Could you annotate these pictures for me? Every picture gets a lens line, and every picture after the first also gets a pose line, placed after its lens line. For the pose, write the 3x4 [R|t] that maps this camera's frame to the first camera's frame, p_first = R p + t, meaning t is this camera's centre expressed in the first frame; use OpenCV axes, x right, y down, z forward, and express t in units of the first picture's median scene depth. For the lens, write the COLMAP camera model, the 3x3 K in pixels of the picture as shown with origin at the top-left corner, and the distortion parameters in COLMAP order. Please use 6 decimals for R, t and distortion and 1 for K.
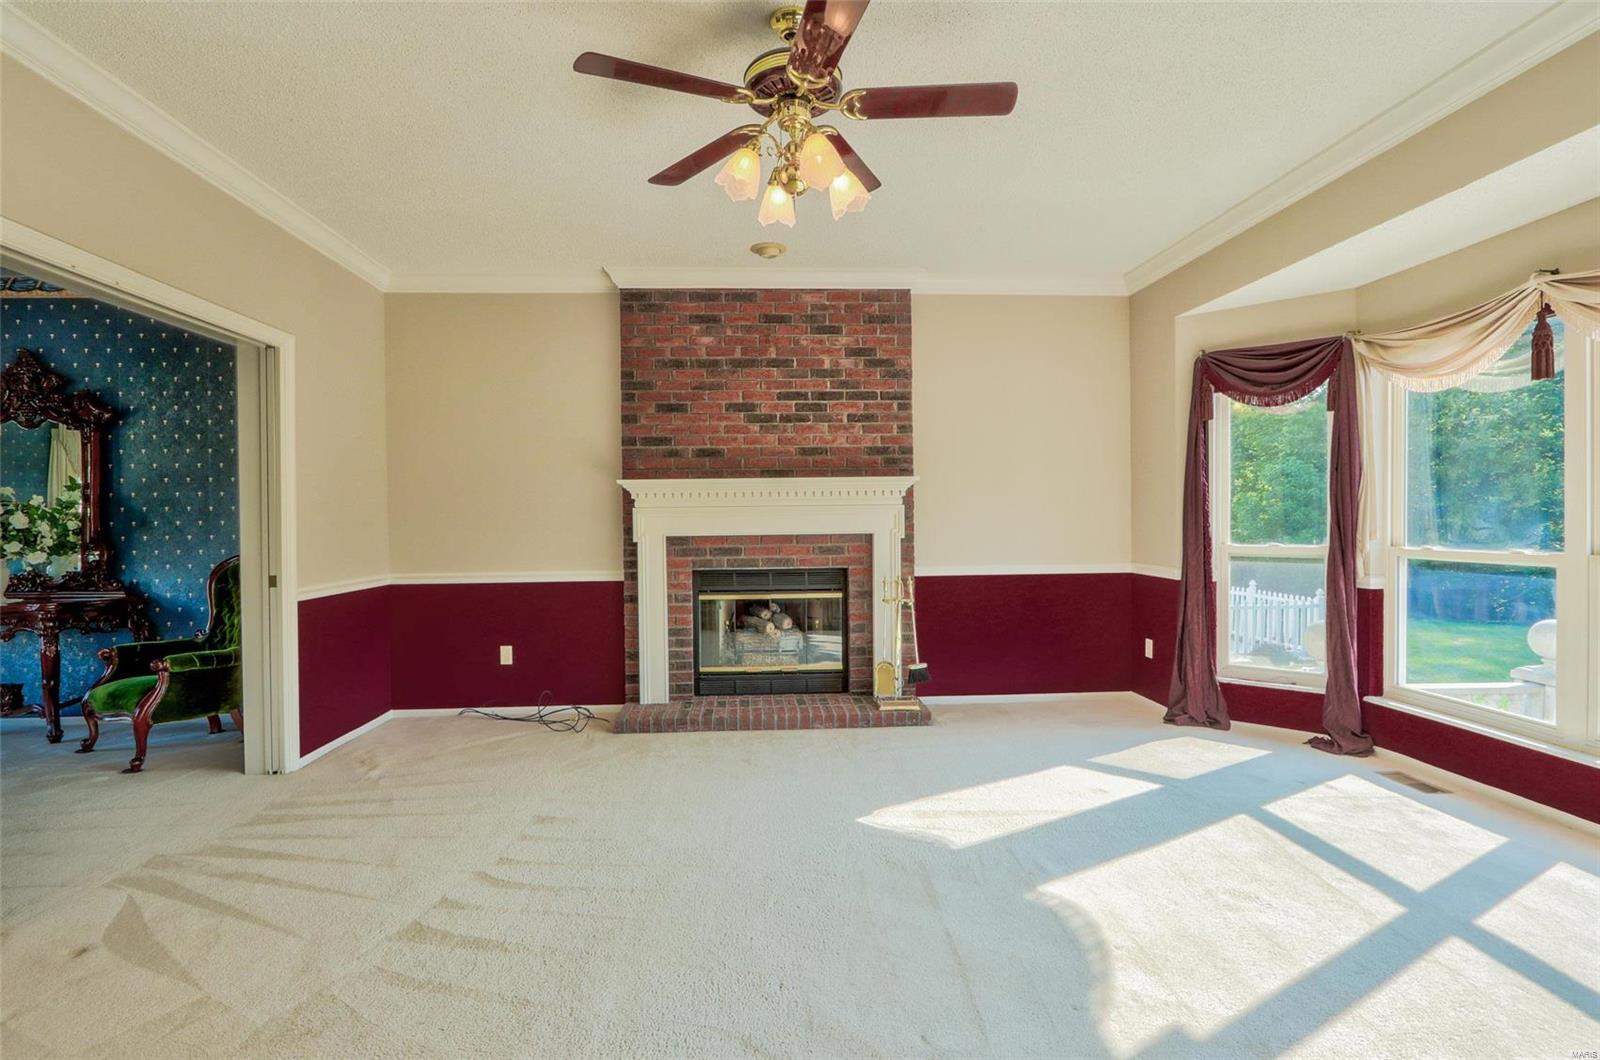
lens RADIAL K [[774.0, 0, 787.2], [0, 774.0, 529.5], [0, 0, 1]] dist [-0.018813, 0.001811]
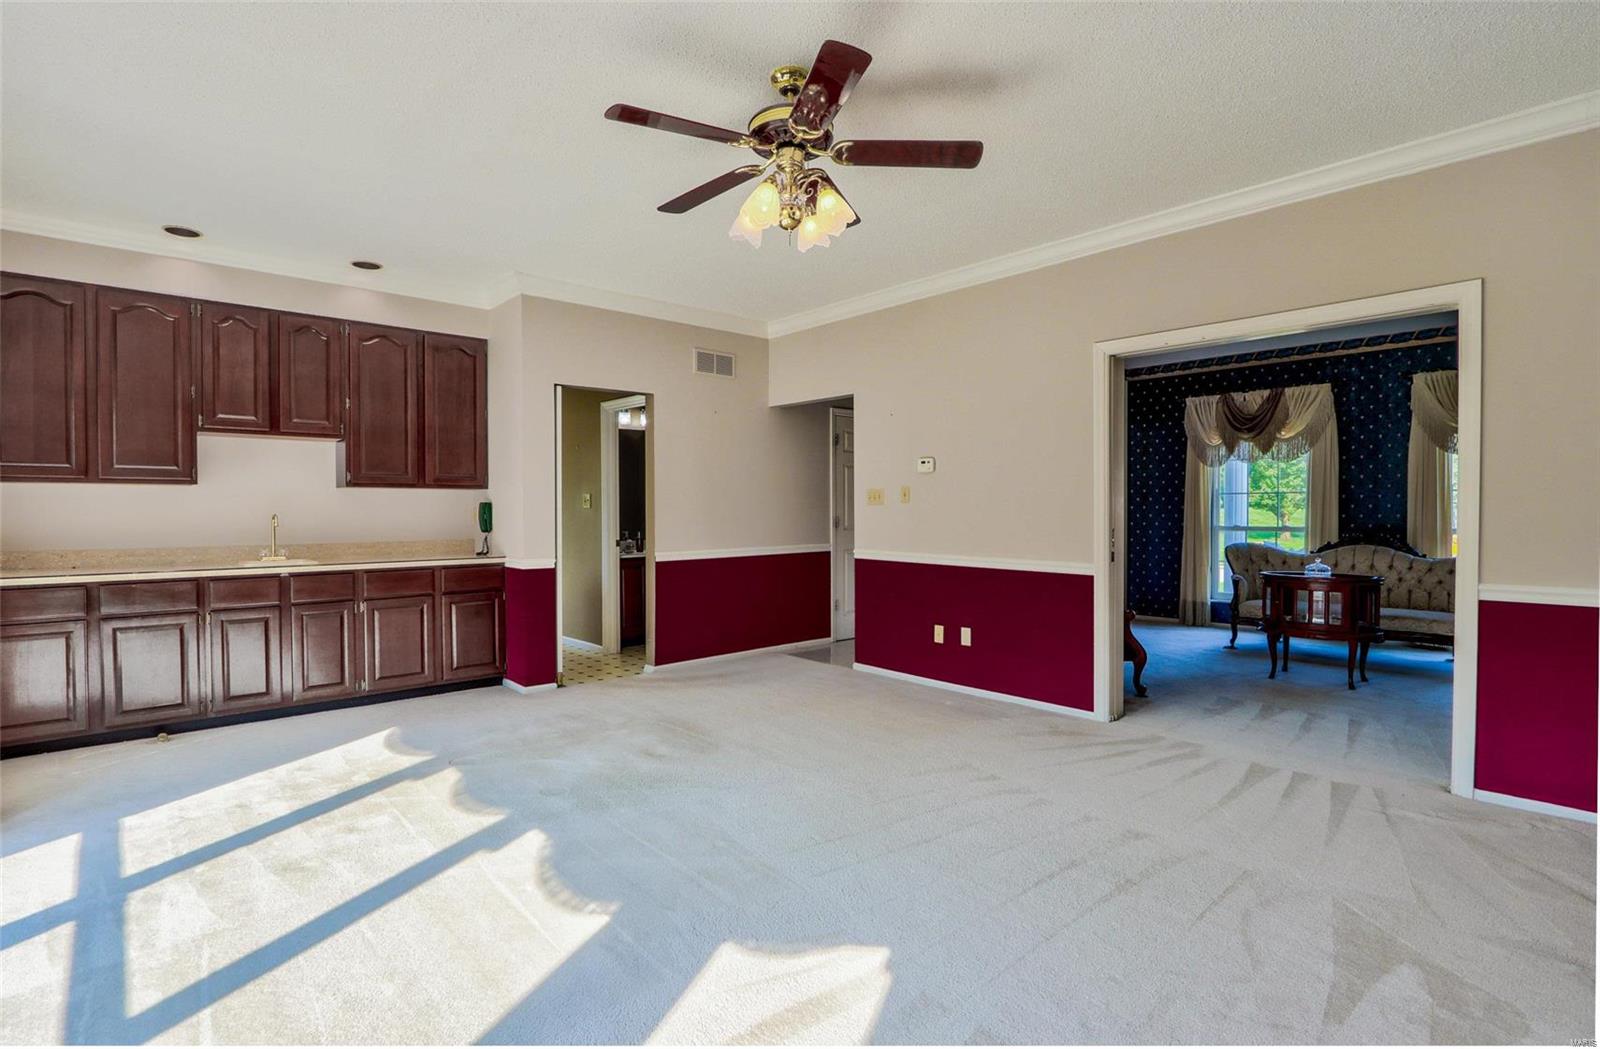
lens RADIAL K [[777.8, 0, 786.6], [0, 777.8, 513.2], [0, 0, 1]] dist [-0.019720, 0.000300]
pose [[-0.775197, 0.018431, -0.631451, 0.384836], [0.004845, 0.999718, 0.023232, -0.019641], [0.631701, 0.014950, -0.775068, 0.962270]]
